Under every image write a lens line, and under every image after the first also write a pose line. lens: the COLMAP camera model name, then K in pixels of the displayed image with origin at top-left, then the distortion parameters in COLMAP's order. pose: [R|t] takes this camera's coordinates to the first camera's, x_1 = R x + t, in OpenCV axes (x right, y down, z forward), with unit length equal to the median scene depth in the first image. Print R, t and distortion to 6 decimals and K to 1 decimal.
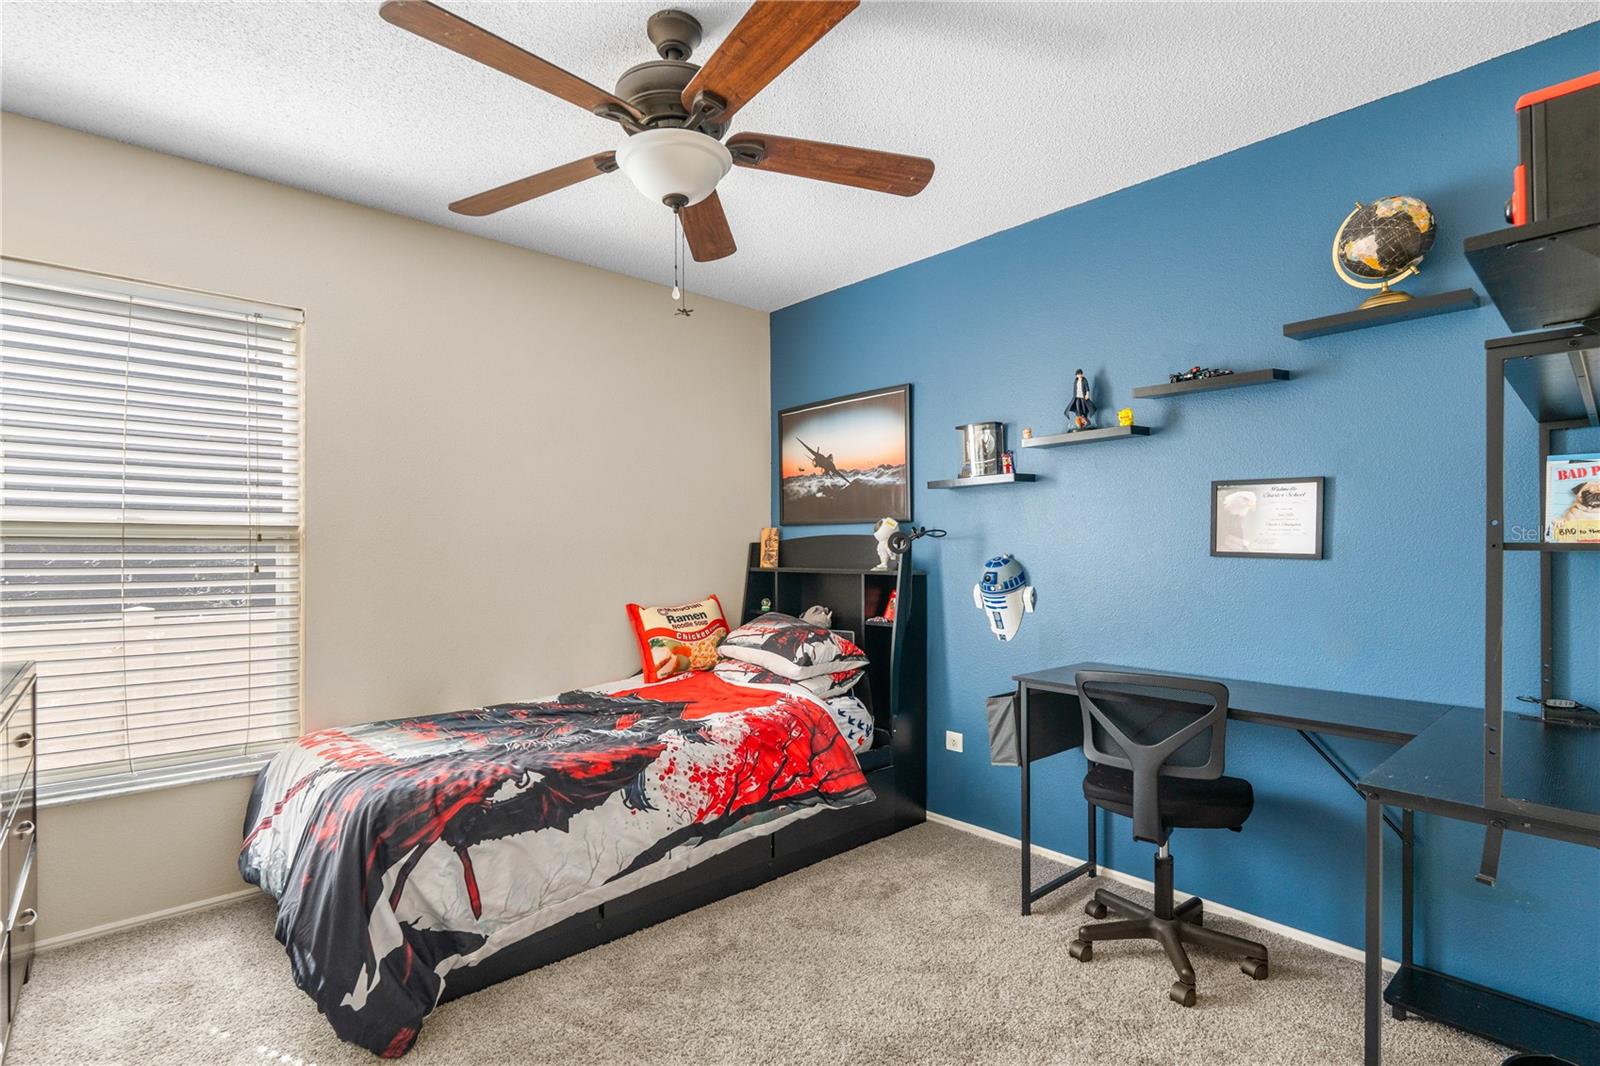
lens RADIAL K [[752.7, 0, 801.5], [0, 752.7, 542.9], [0, 0, 1]] dist [-0.000331, -0.000092]
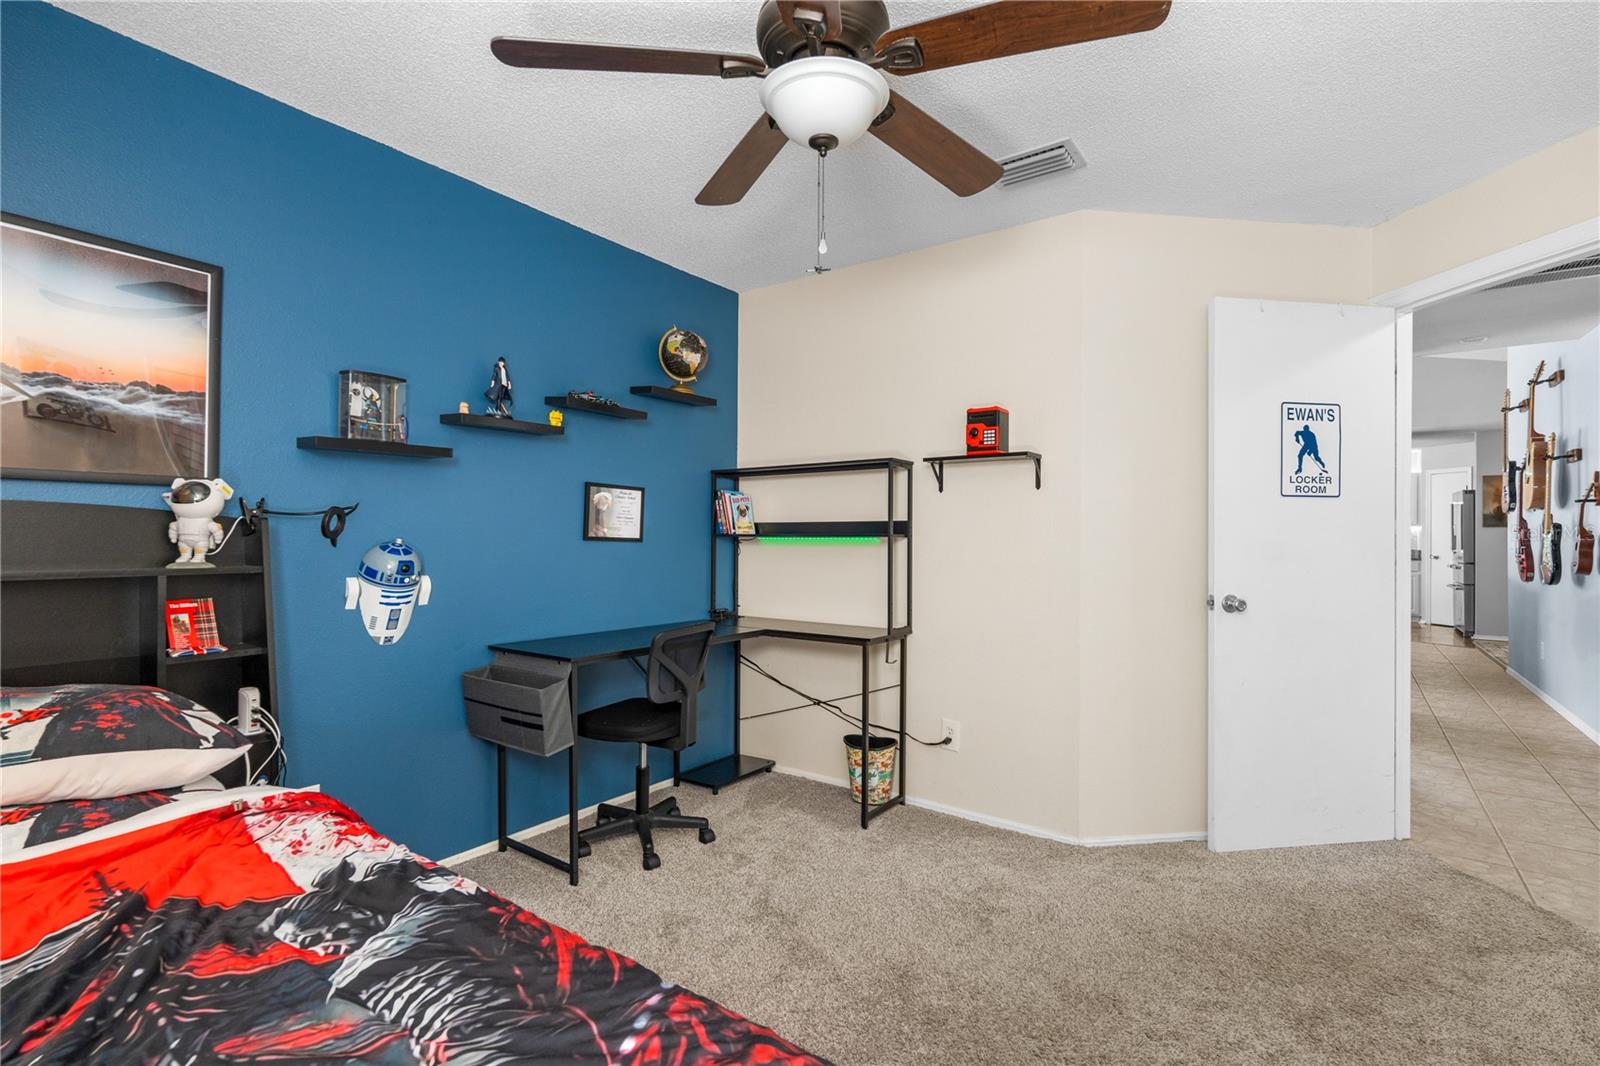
lens RADIAL K [[752.7, 0, 801.5], [0, 752.7, 542.9], [0, 0, 1]] dist [-0.000331, -0.000092]
pose [[-0.210640, -0.001218, 0.977563, -0.788422], [-0.005450, 0.999985, 0.000071, 0.020596], [-0.977549, -0.005313, -0.210643, 0.908831]]
